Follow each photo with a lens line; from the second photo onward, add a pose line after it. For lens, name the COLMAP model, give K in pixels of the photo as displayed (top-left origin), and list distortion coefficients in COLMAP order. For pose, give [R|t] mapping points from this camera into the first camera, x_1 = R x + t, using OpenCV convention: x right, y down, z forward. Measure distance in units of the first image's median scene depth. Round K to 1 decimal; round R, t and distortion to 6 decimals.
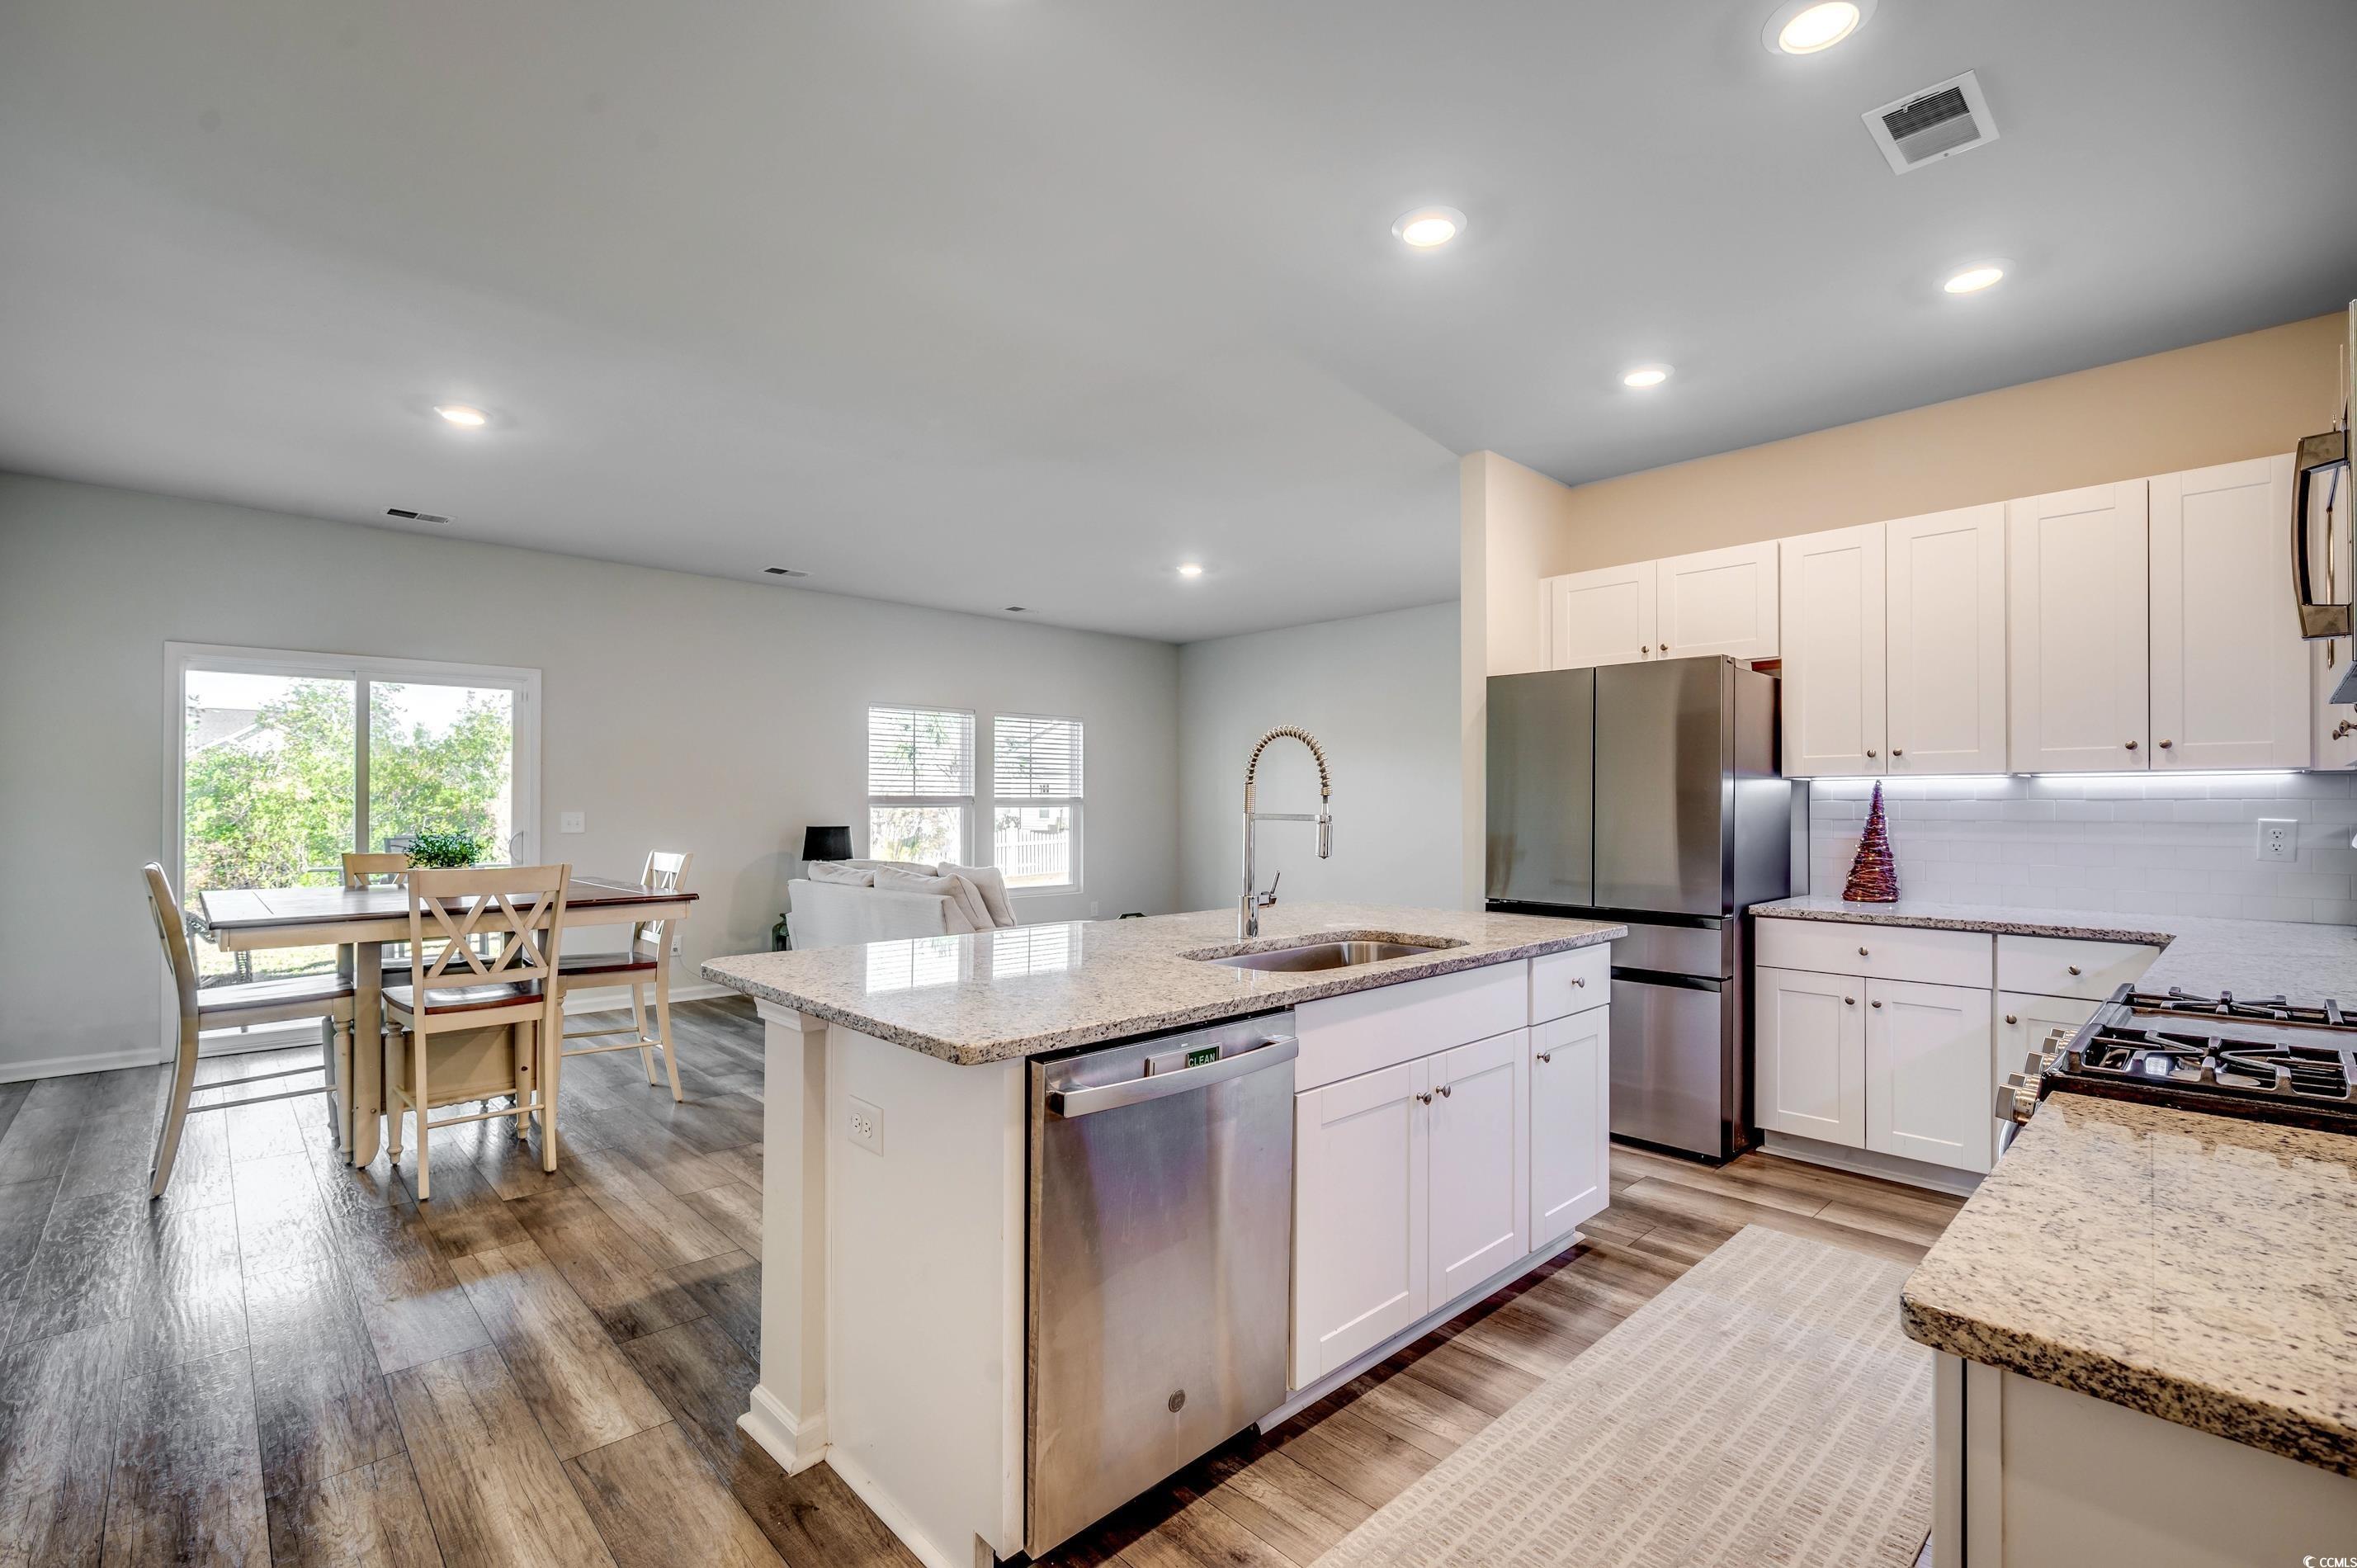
lens RADIAL K [[1043.4, 0, 1182.6], [0, 1043.4, 793.8], [0, 0, 1]] dist [-0.000648, -0.000148]
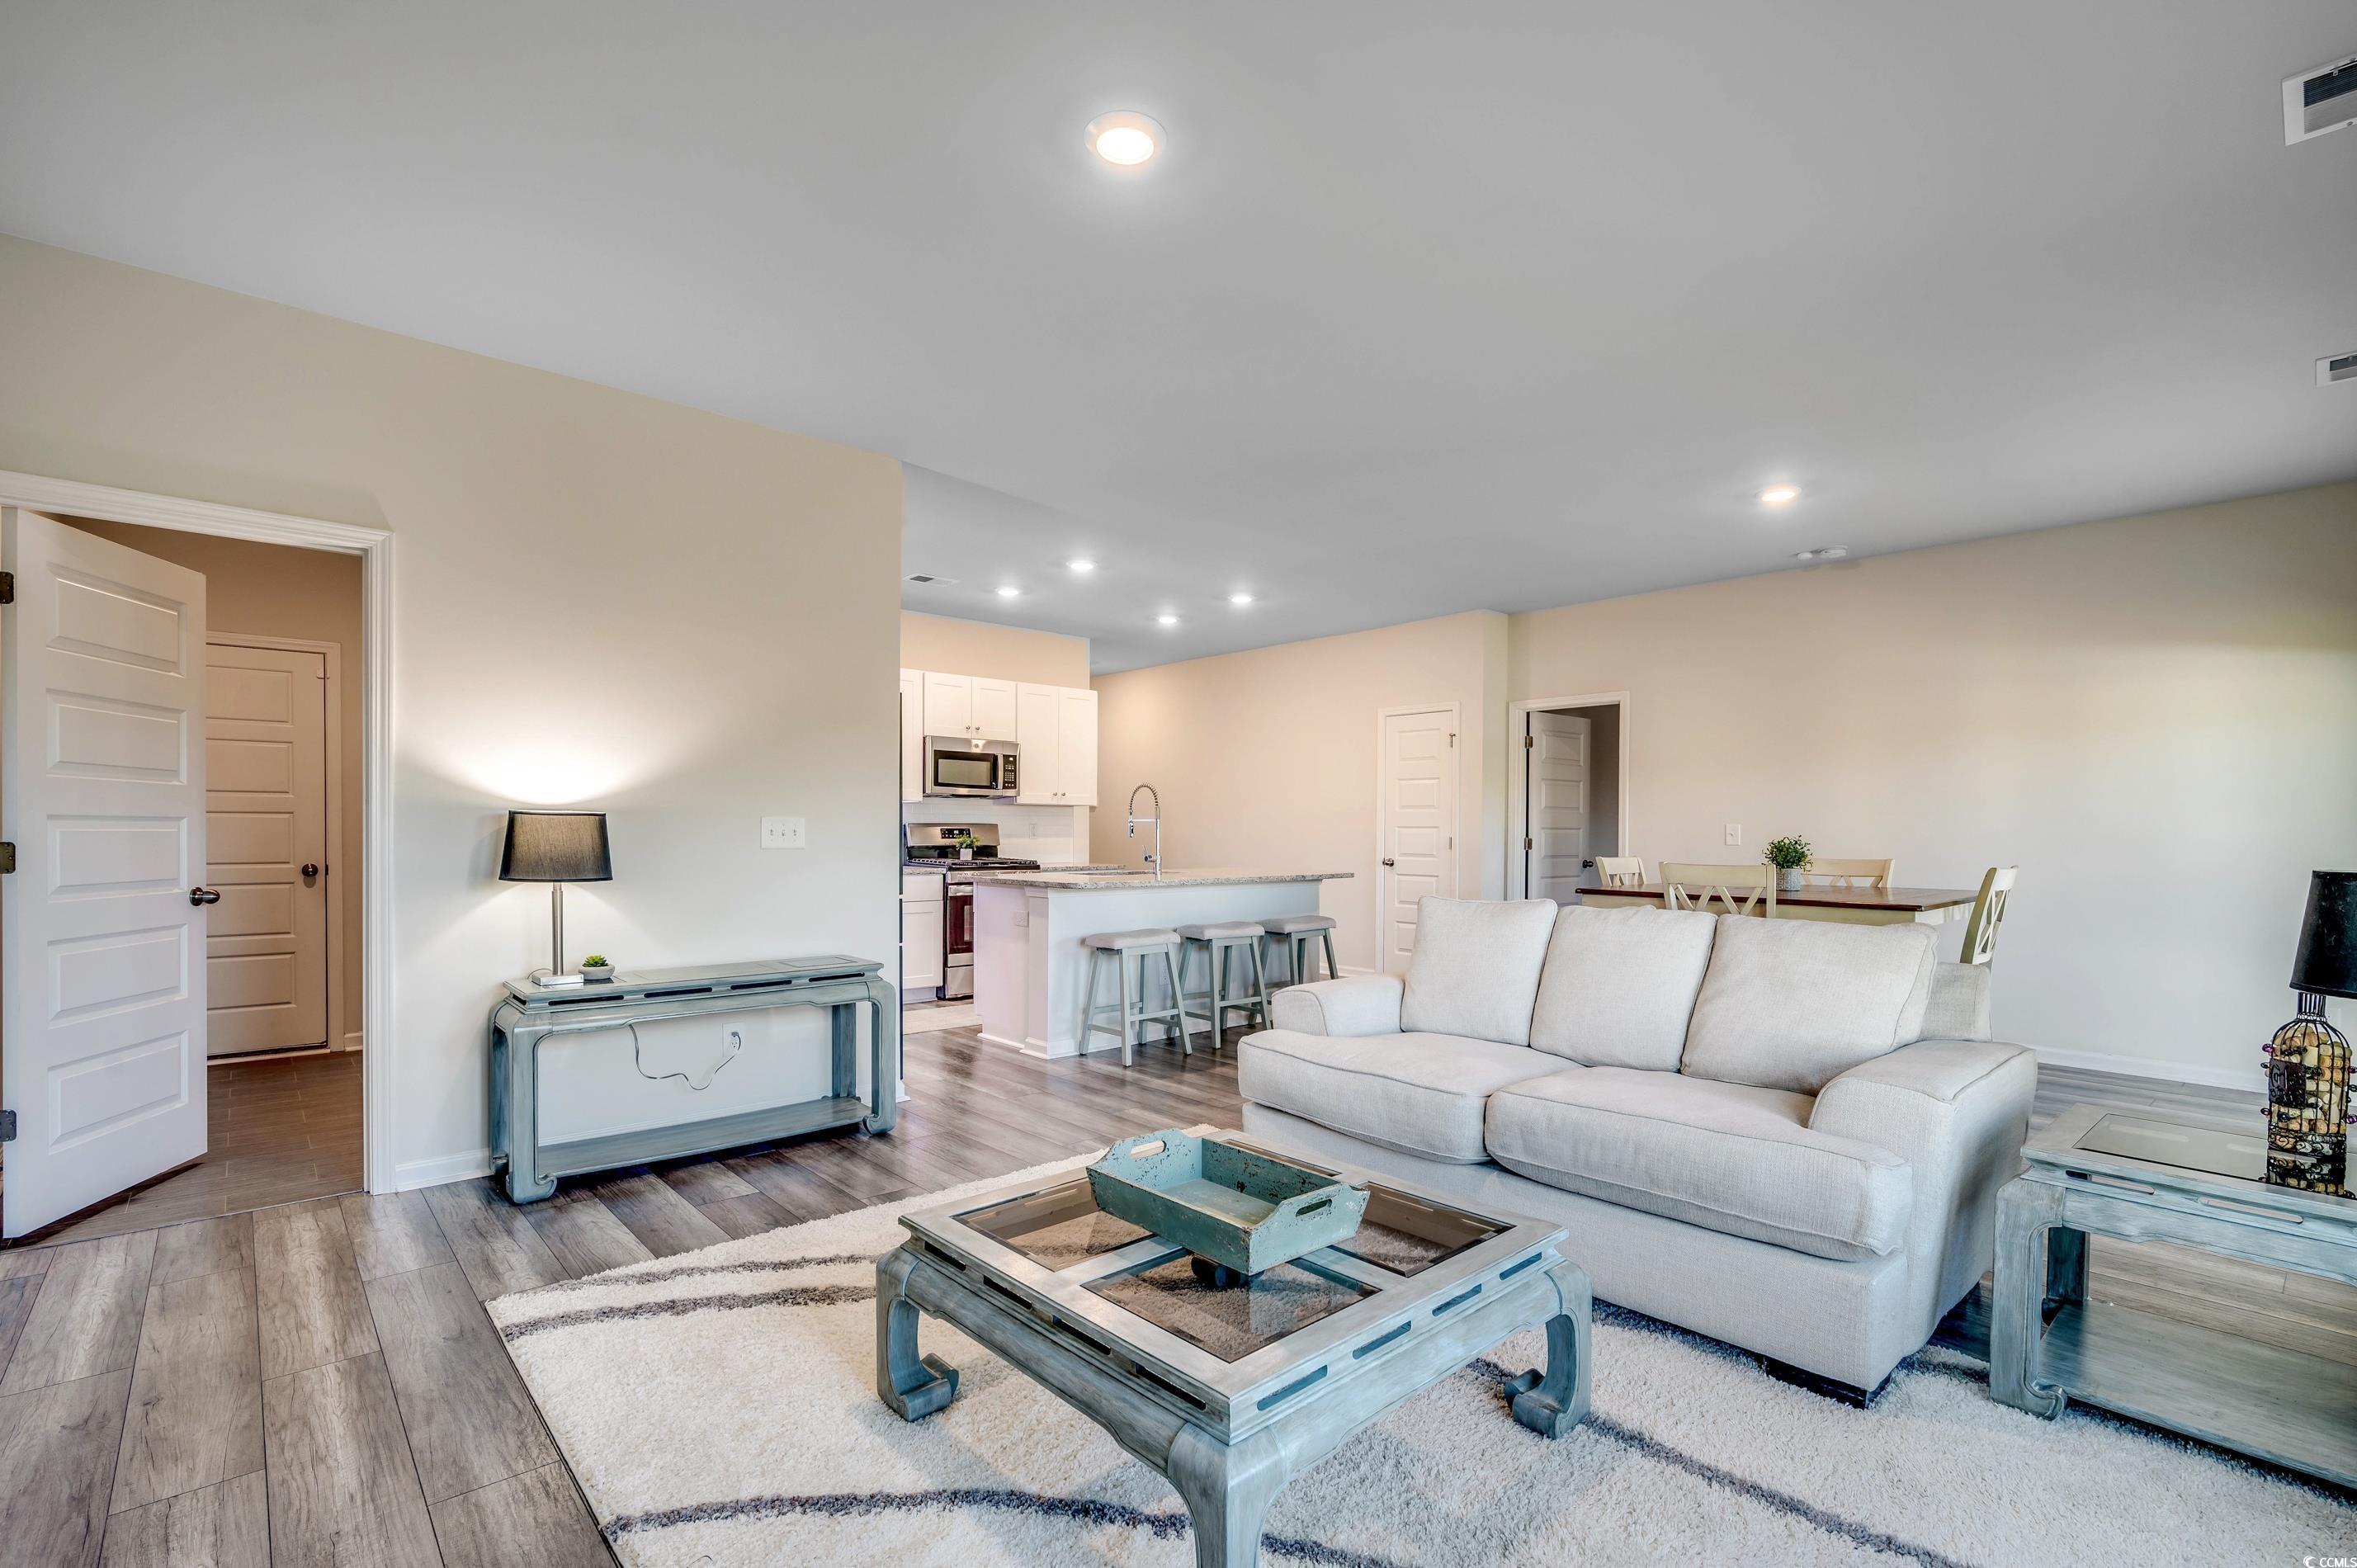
lens RADIAL K [[1060.8, 0, 1178.0], [0, 1060.8, 843.8], [0, 0, 1]] dist [-0.002516, -0.000660]
pose [[-0.999496, -0.009645, 0.030247, -0.038848], [-0.009534, 0.999947, 0.003814, 0.043305], [-0.030282, 0.003523, -0.999535, 2.280594]]
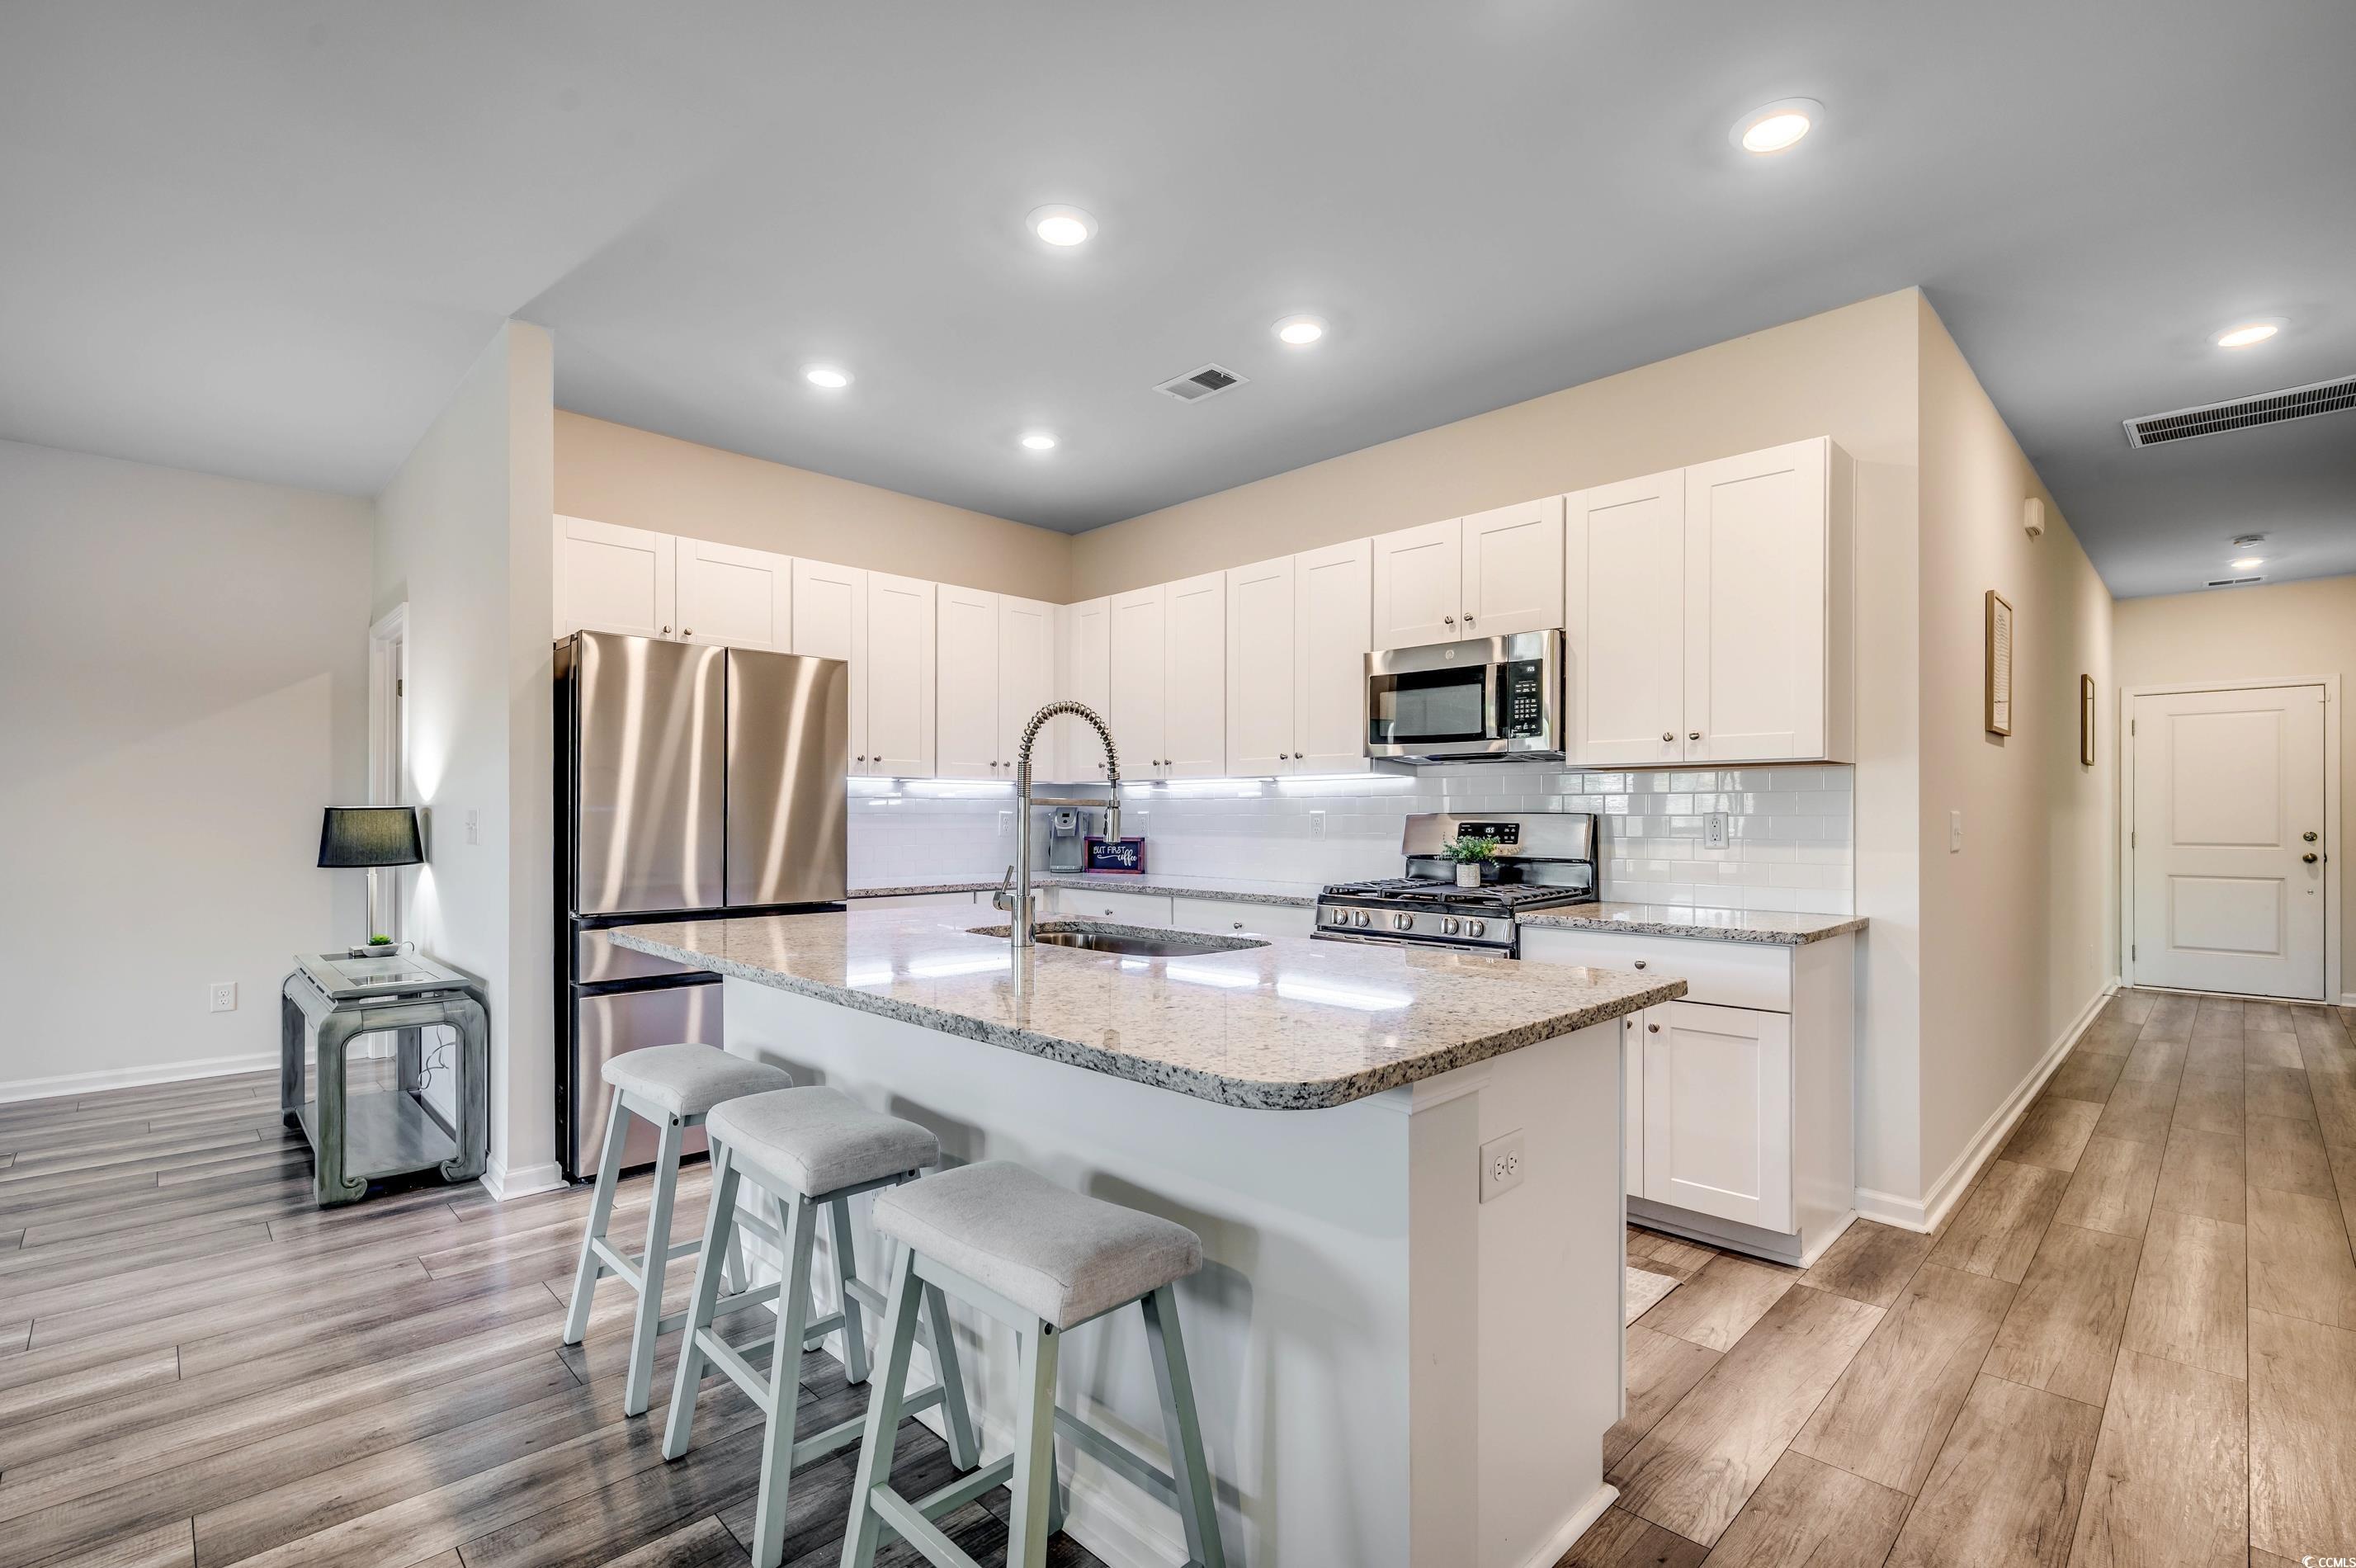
lens RADIAL K [[1051.1, 0, 1181.5], [0, 1051.1, 818.4], [0, 0, 1]] dist [-0.002027, -0.000088]
pose [[-0.020861, -0.002084, 0.999780, -0.539629], [-0.013163, 0.999912, 0.001810, 0.023062], [-0.999696, -0.013123, -0.020887, 0.614756]]
